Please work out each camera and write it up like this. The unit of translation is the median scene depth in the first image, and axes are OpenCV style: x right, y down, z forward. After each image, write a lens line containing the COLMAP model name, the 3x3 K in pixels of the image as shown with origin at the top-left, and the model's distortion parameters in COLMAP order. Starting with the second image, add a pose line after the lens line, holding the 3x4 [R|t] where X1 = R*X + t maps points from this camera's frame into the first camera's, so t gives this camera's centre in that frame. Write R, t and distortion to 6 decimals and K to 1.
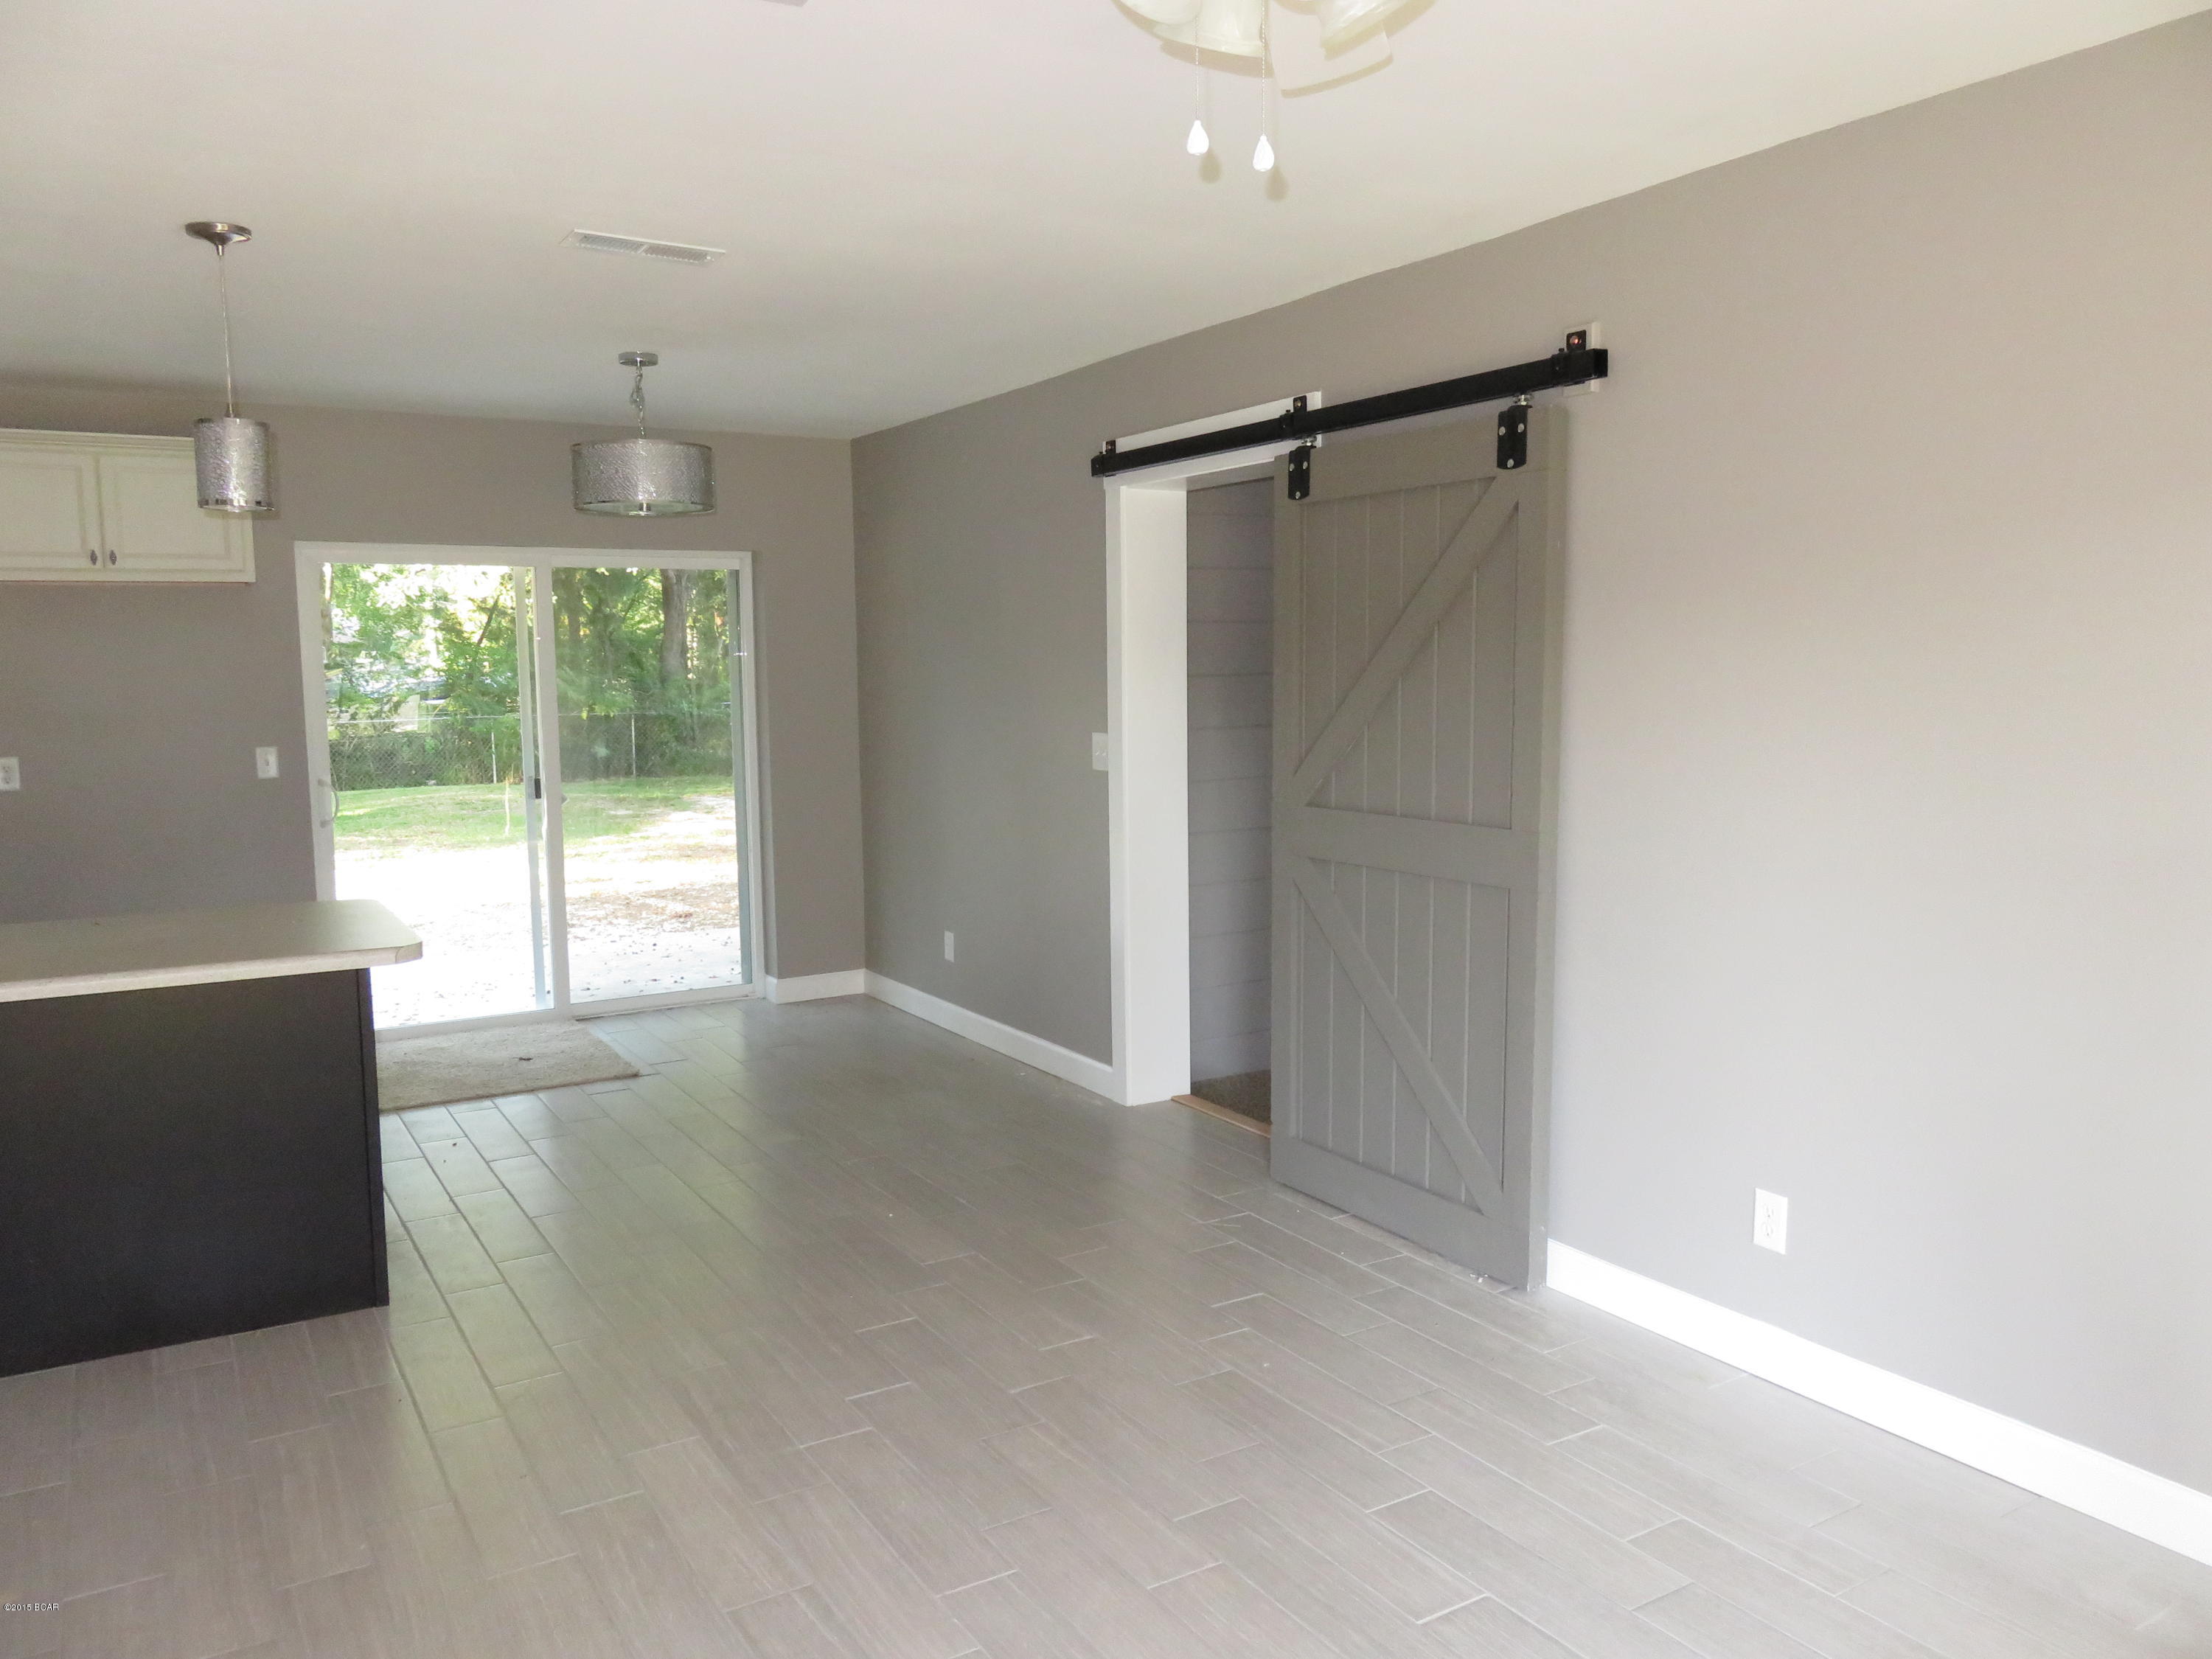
lens RADIAL K [[1646.2, 0, 1124.2], [0, 1646.2, 830.0], [0, 0, 1]] dist [-0.021088, 0.006983]
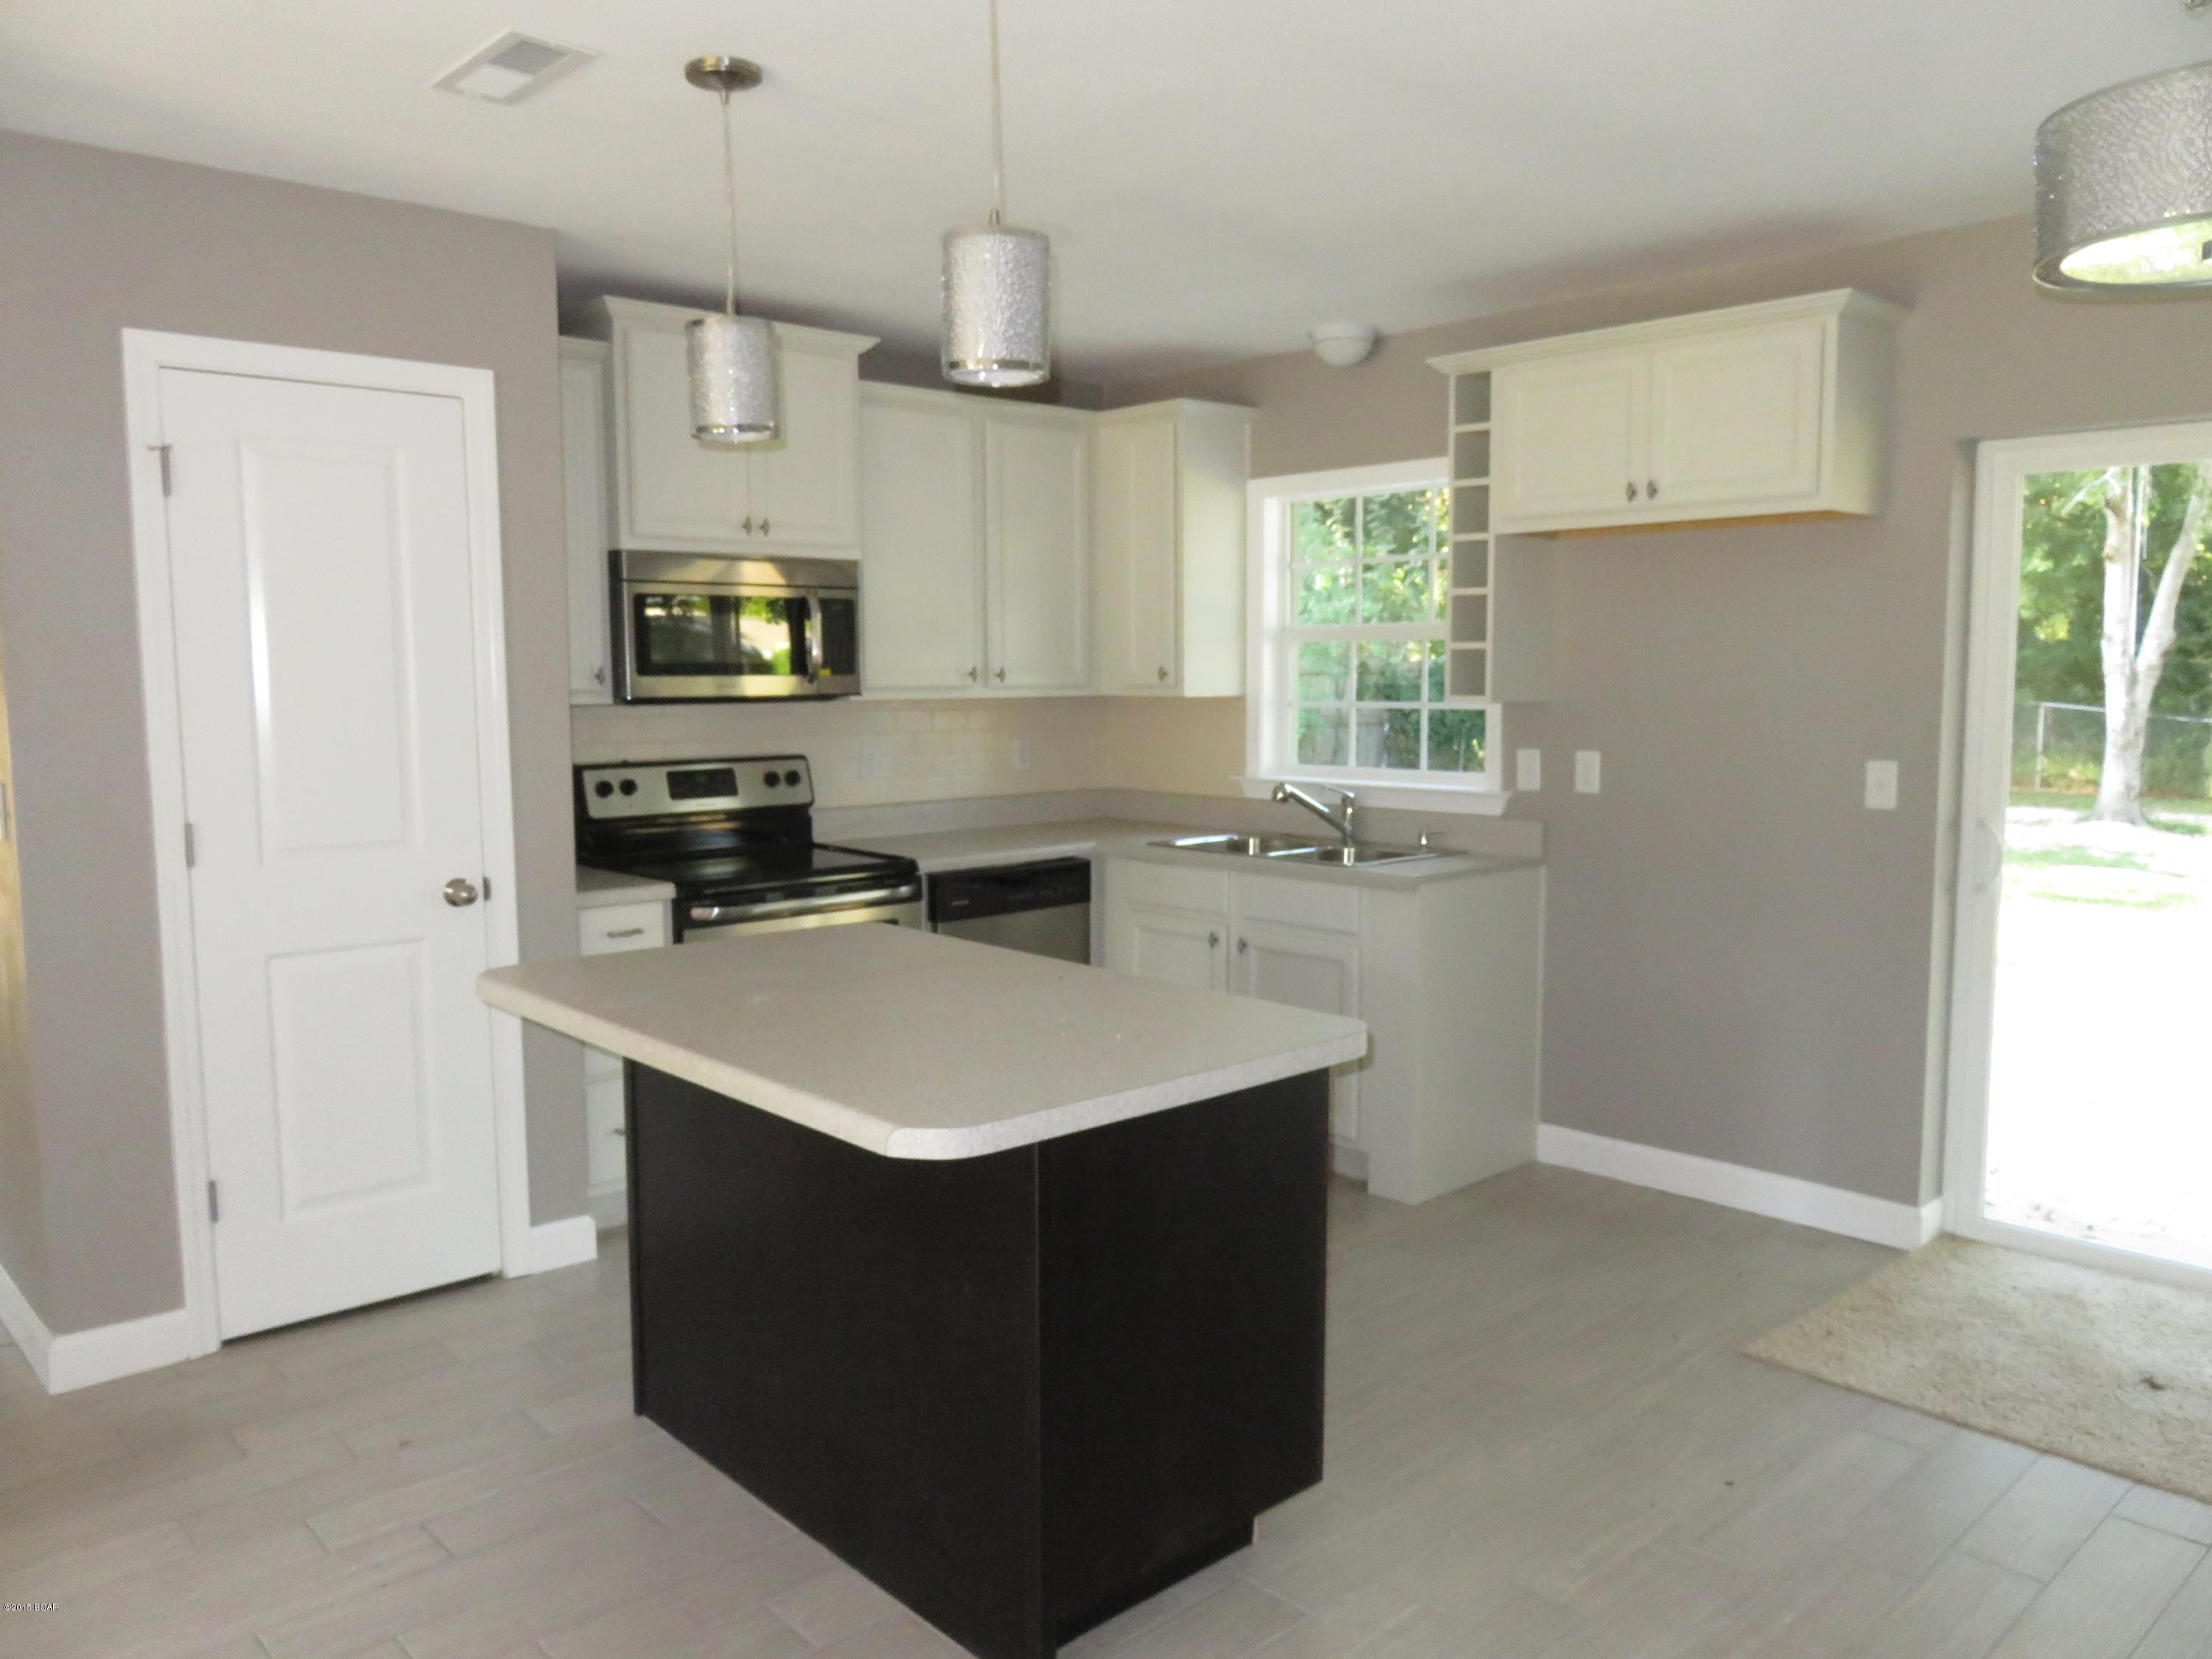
lens RADIAL K [[1646.2, 0, 1105.7], [0, 1646.2, 842.8], [0, 0, 1]] dist [-0.021088, 0.006983]
pose [[0.197737, 0.114597, -0.973534, 0.087677], [-0.099838, 0.990333, 0.096296, -0.068266], [0.975158, 0.078155, 0.207266, 0.758781]]
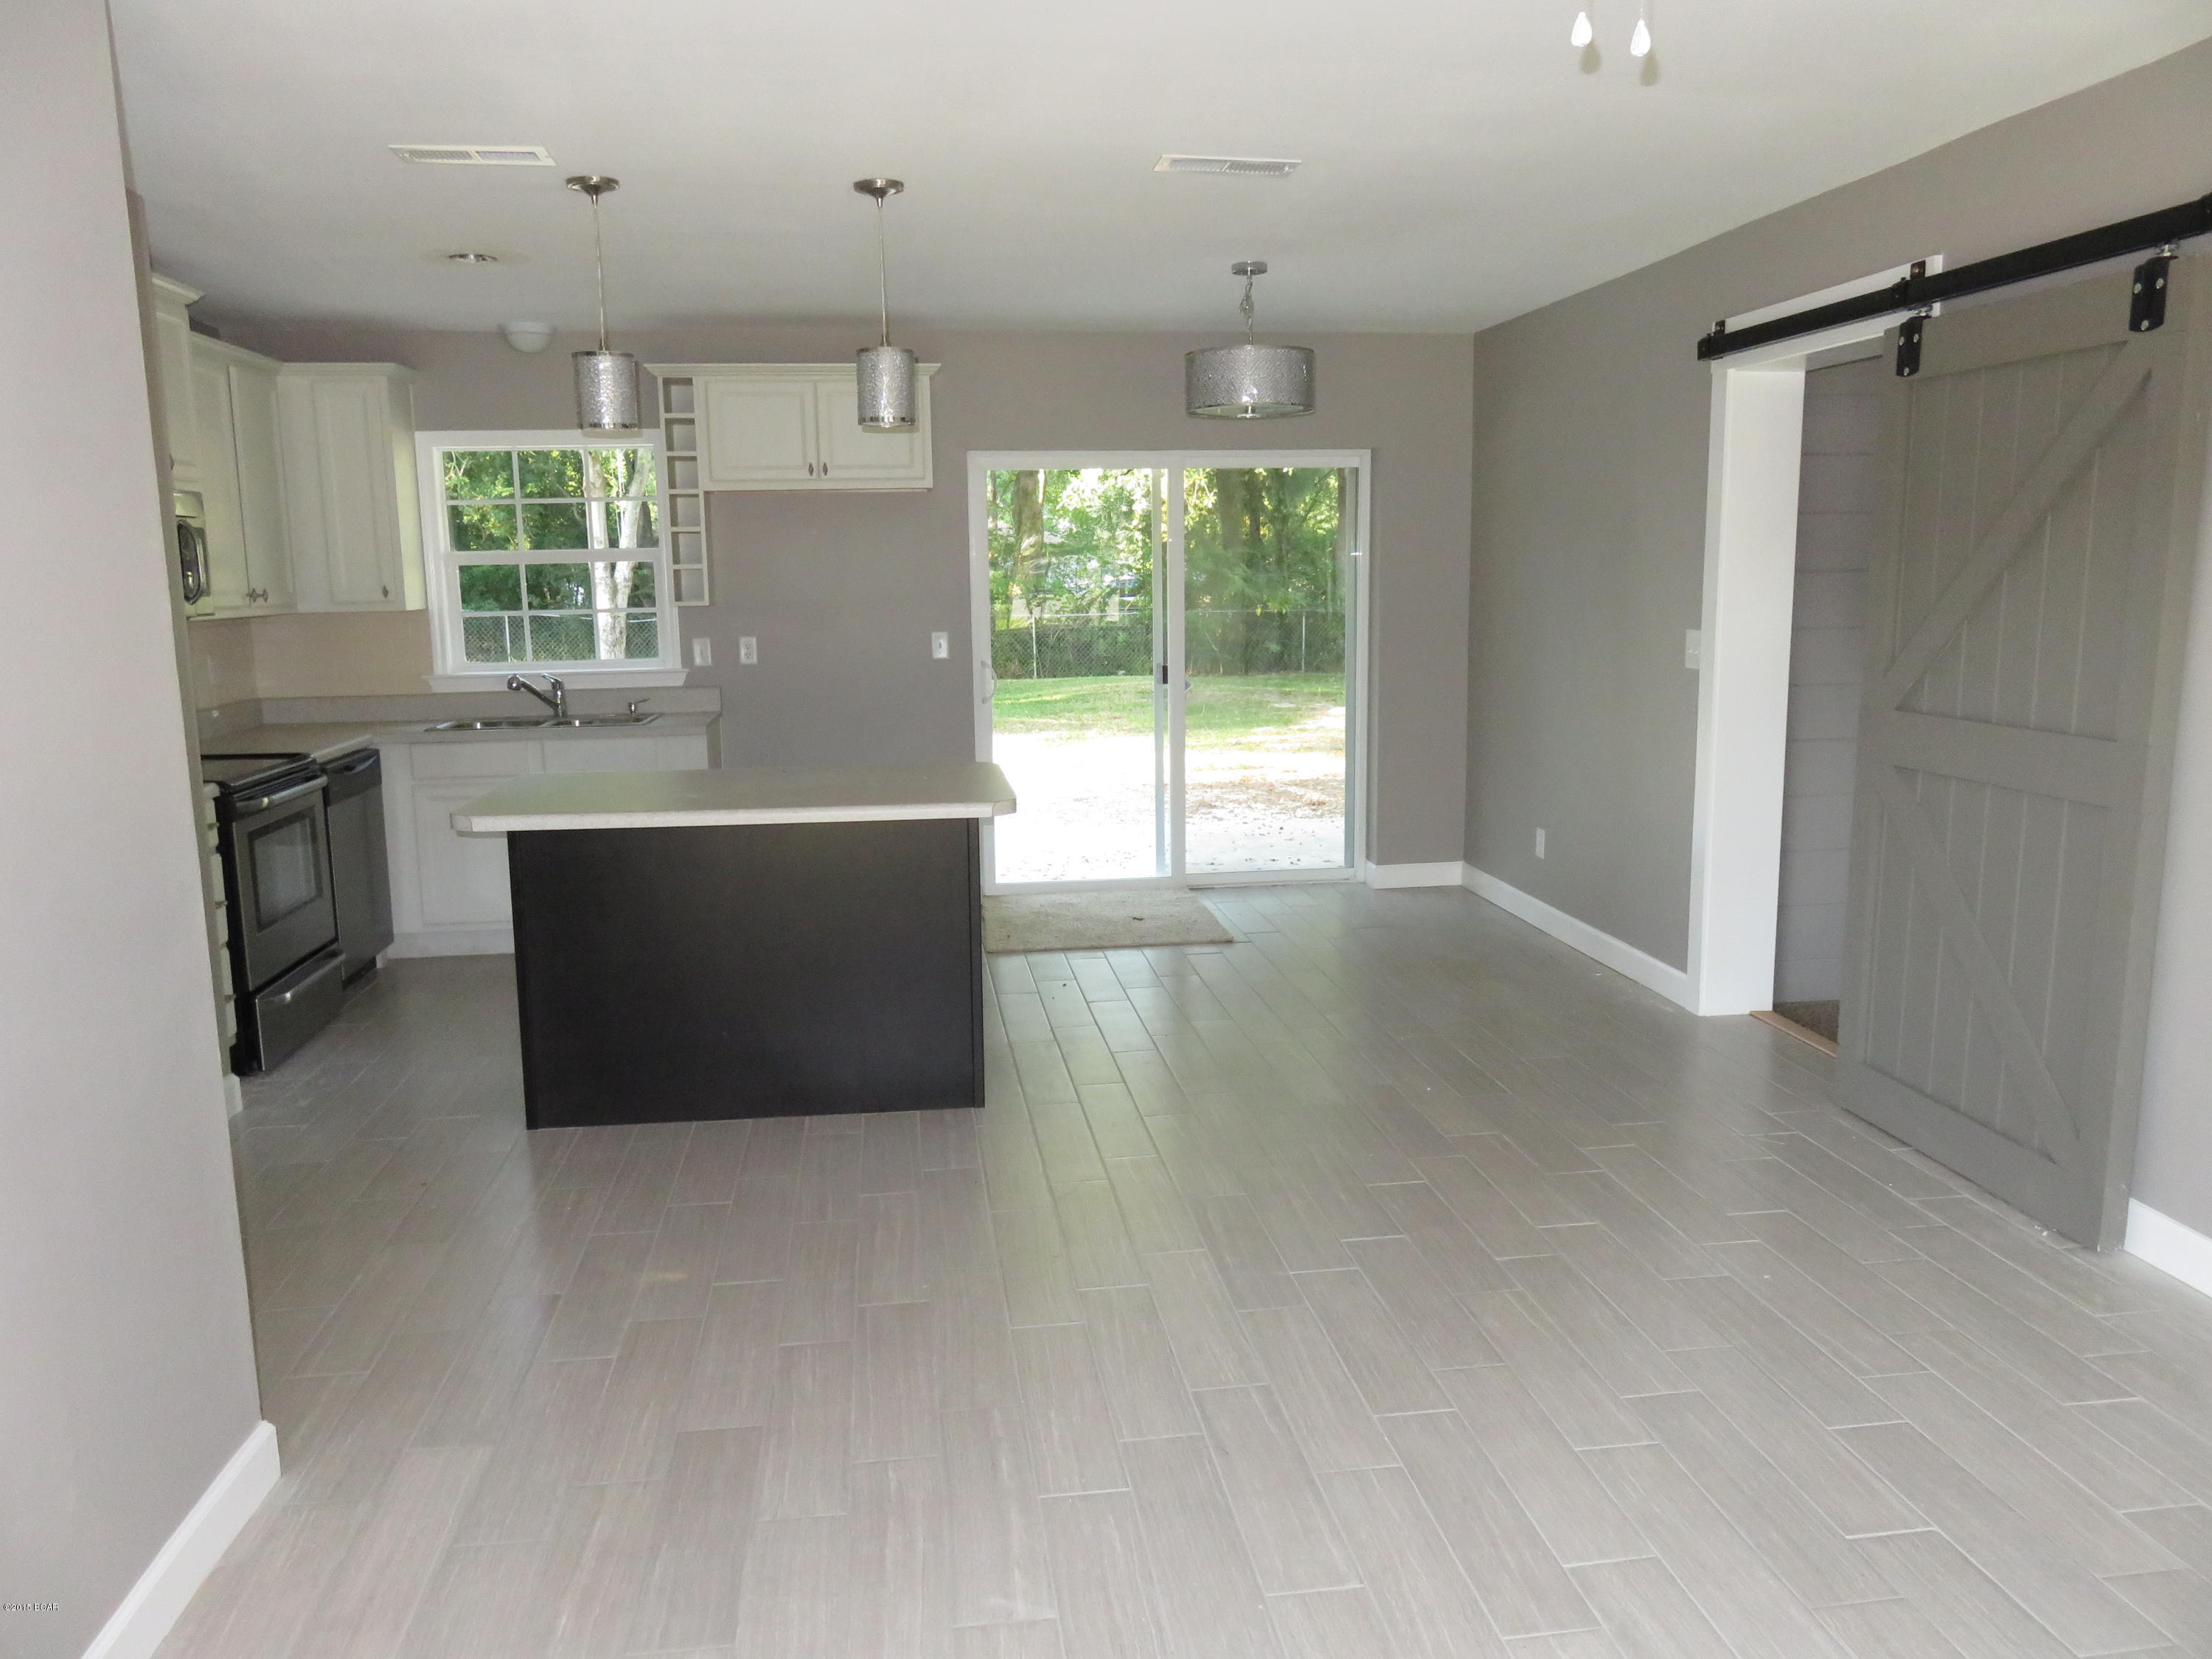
lens RADIAL K [[1646.2, 0, 1108.5], [0, 1646.2, 835.7], [0, 0, 1]] dist [-0.021088, 0.006983]
pose [[0.915096, 0.063737, -0.398167, 0.076292], [-0.038234, 0.996695, 0.071676, 0.006641], [0.401420, -0.050366, 0.914508, -0.028640]]
